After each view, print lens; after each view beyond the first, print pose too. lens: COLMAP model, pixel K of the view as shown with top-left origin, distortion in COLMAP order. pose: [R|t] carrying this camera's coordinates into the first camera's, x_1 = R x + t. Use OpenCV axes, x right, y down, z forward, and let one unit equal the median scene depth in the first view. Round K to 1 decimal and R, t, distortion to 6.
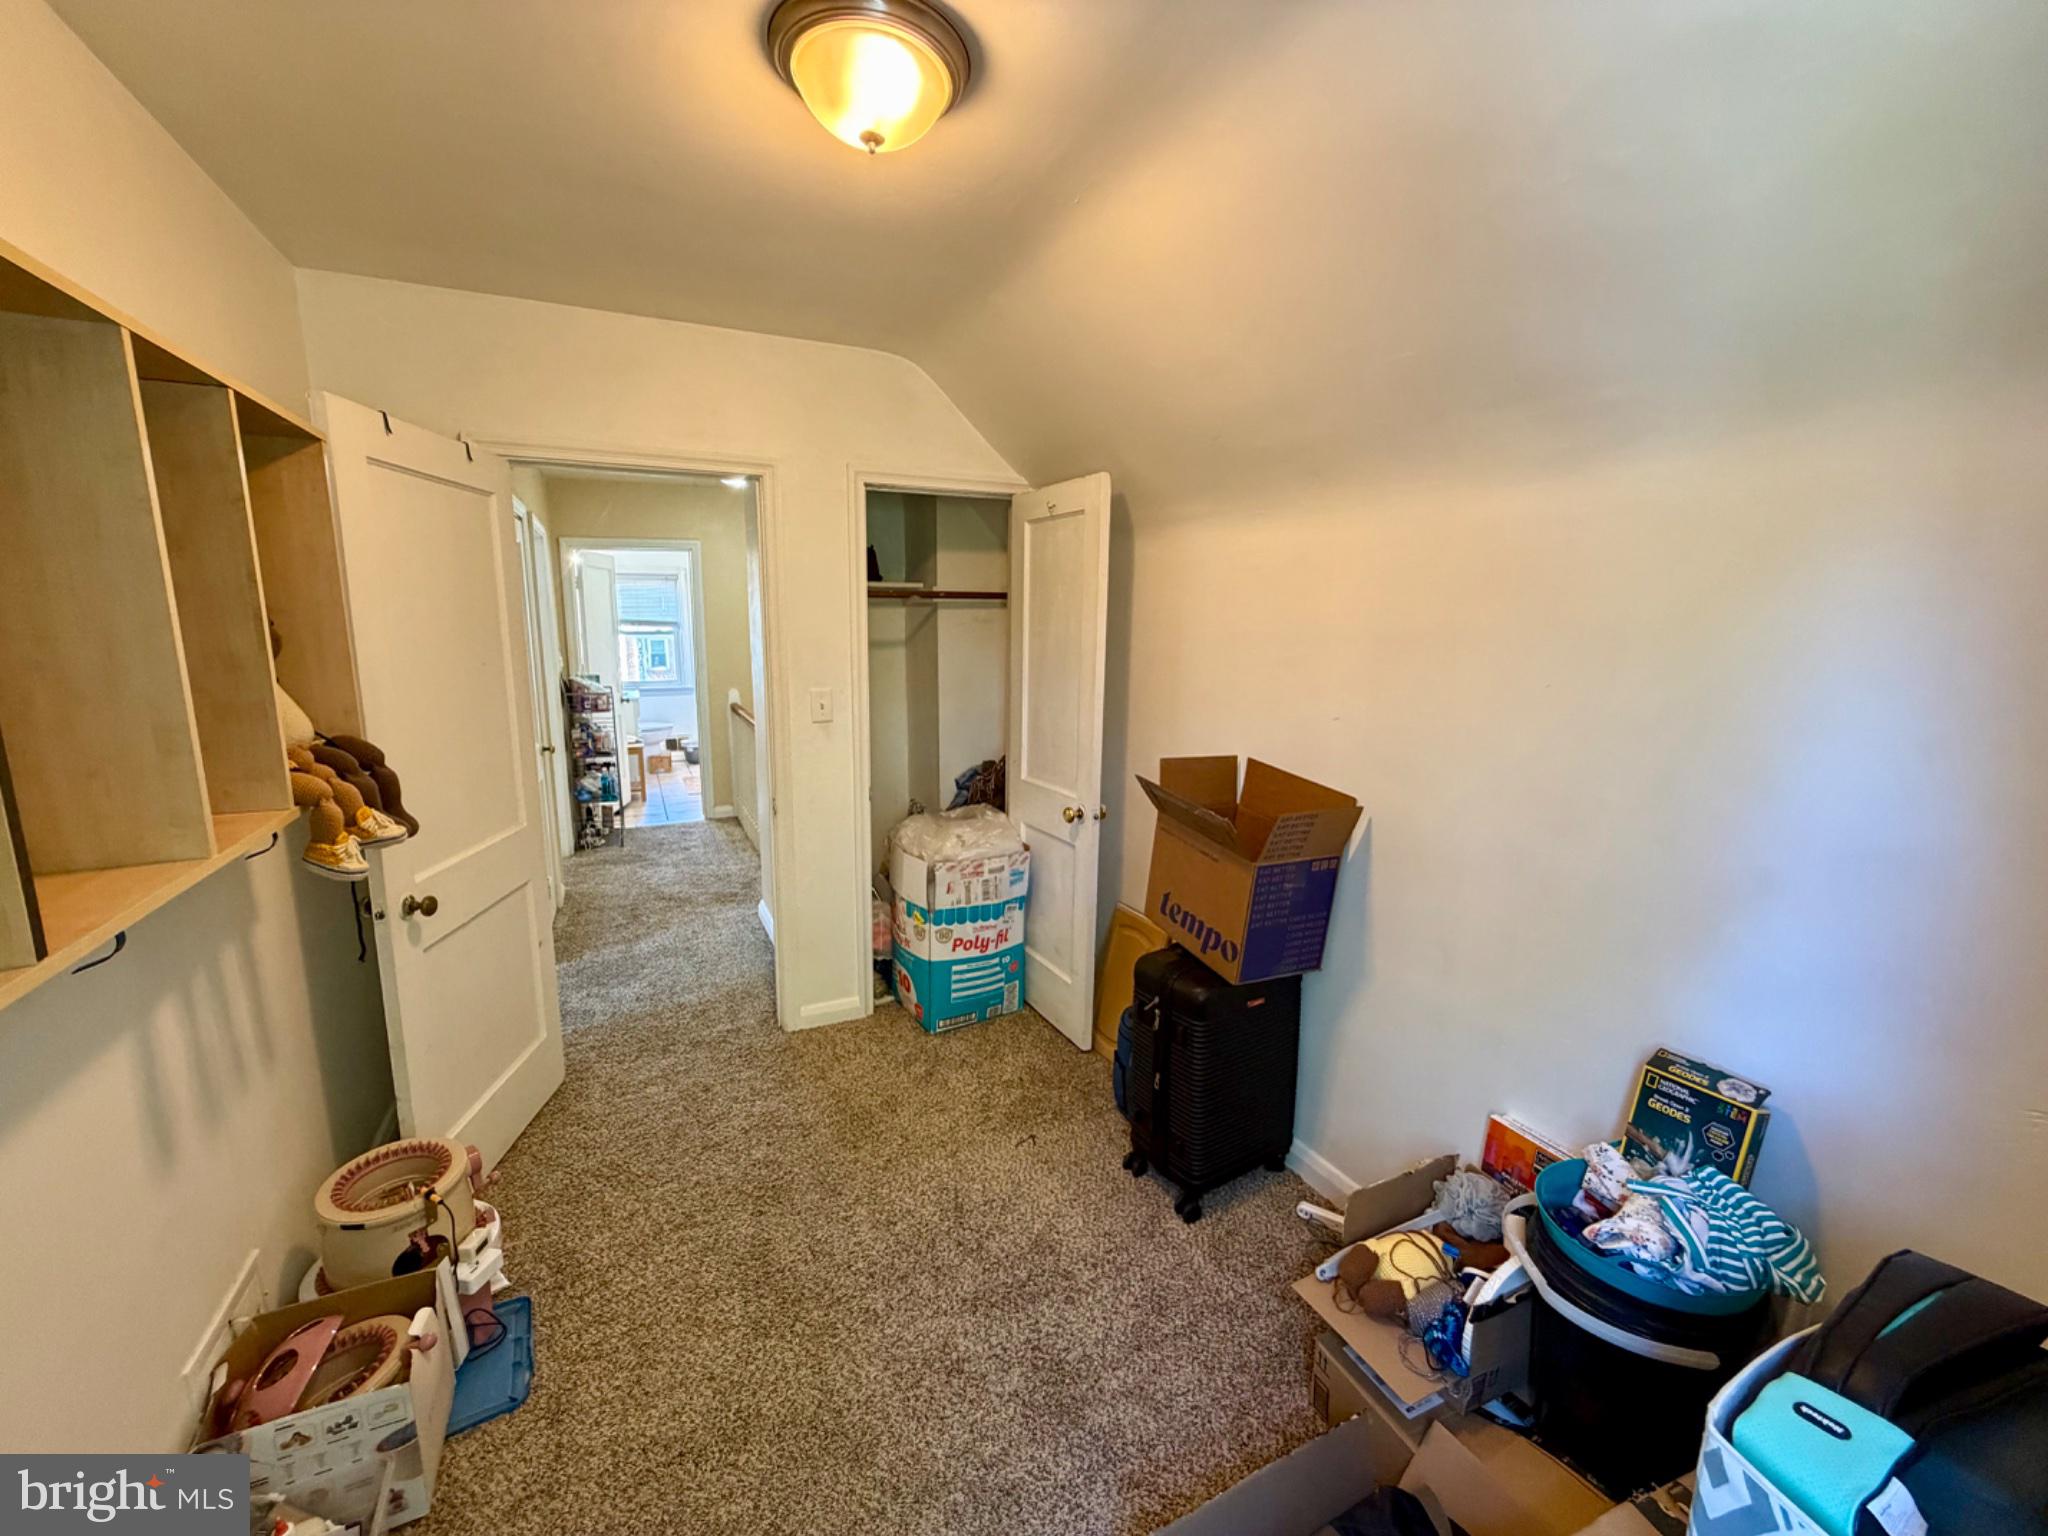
lens RADIAL K [[824.4, 0, 1019.1], [0, 824.4, 769.2], [0, 0, 1]] dist [0.001167, 0.000097]
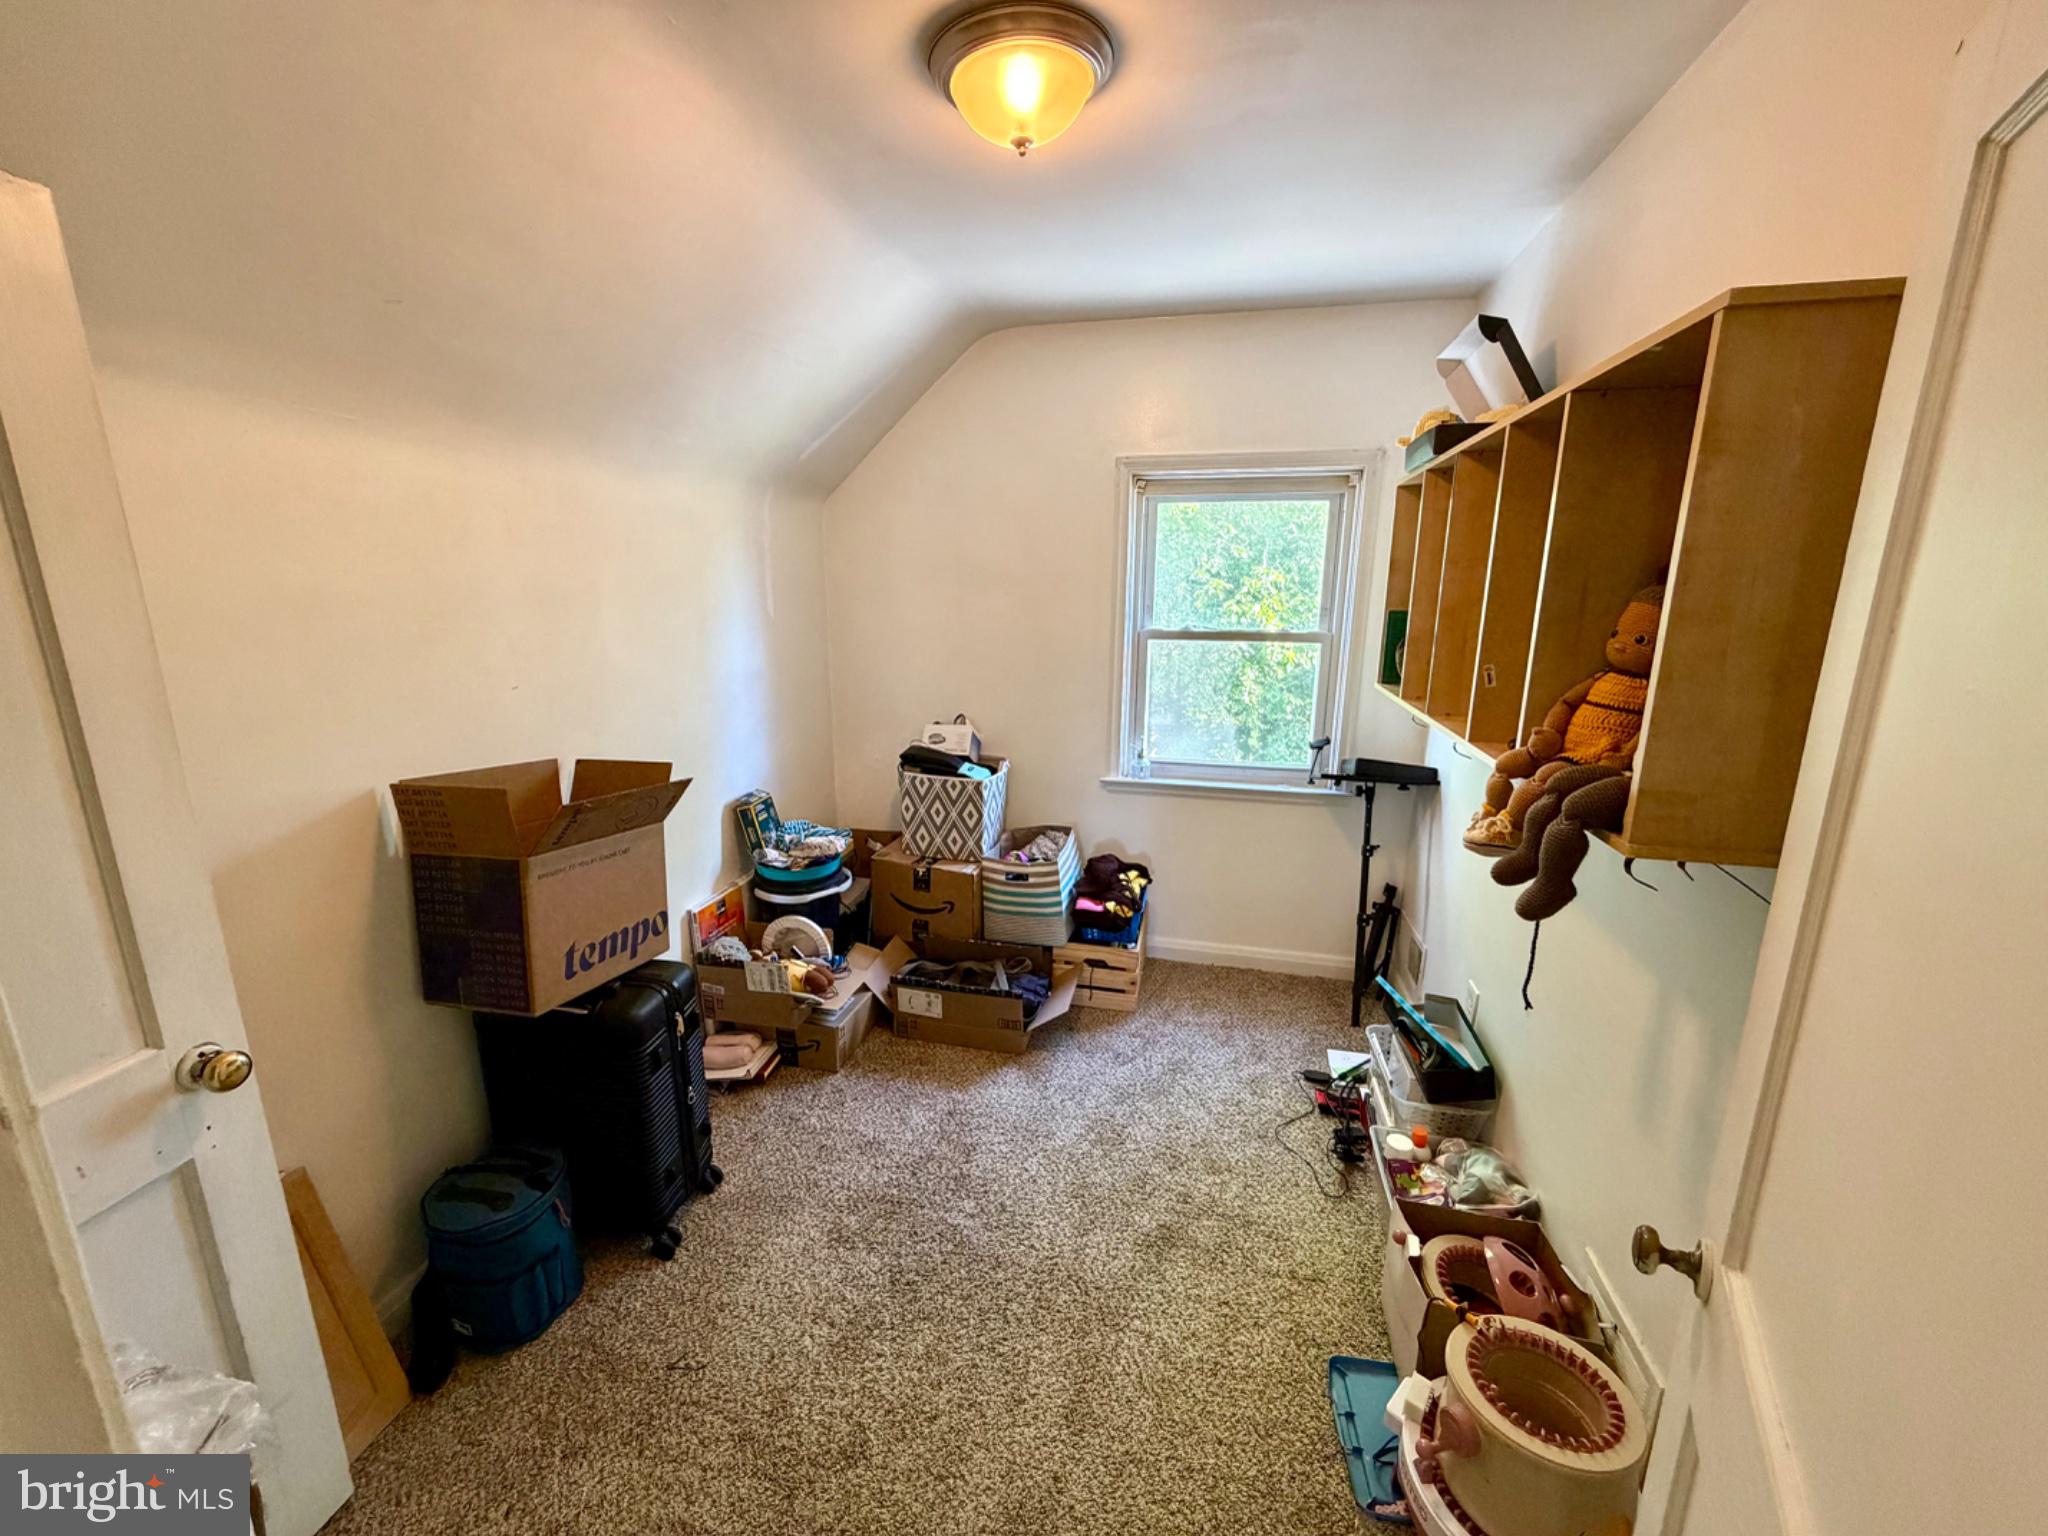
lens RADIAL K [[824.4, 0, 1024.7], [0, 824.4, 769.4], [0, 0, 1]] dist [0.001167, 0.000097]
pose [[-0.791219, -0.149646, 0.592940, -0.606107], [0.100260, 0.924734, 0.367170, -0.250757], [-0.603258, 0.349960, -0.716664, 1.291433]]
